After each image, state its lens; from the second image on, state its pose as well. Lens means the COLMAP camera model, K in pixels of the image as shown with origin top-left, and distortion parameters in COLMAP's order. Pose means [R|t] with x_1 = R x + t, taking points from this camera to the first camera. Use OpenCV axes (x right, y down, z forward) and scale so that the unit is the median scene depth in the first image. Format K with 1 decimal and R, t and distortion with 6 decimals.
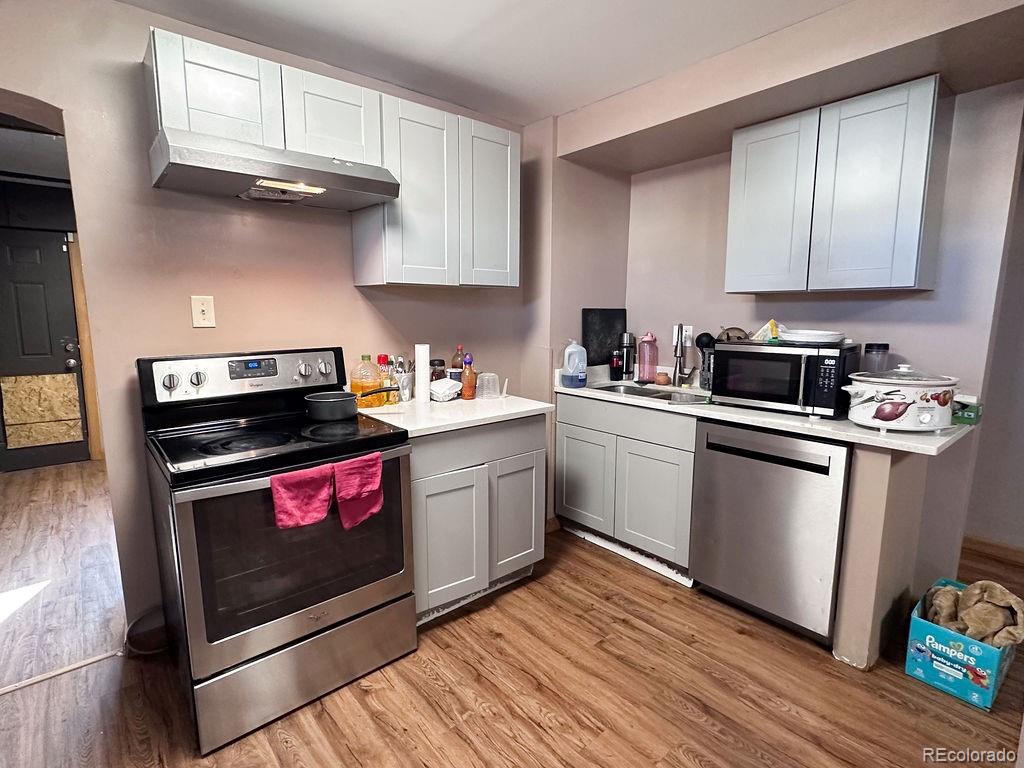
lens RADIAL K [[509.2, 0, 511.5], [0, 509.2, 383.5], [0, 0, 1]] dist [0.000223, -0.000661]
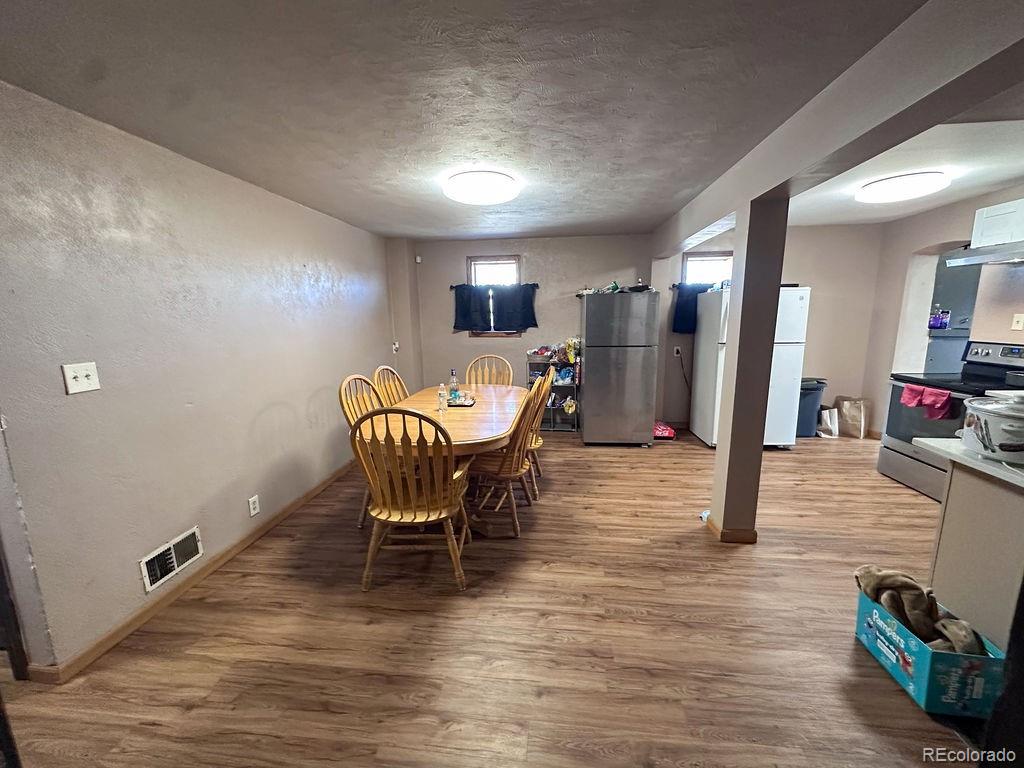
lens RADIAL K [[407.6, 0, 513.5], [0, 407.6, 383.1], [0, 0, 1]] dist [-0.002878, 0.000078]
pose [[-0.729010, 0.128931, -0.672250, 2.247637], [-0.086195, 0.956992, 0.277014, -0.213586], [0.679054, 0.259891, -0.686544, 0.956803]]
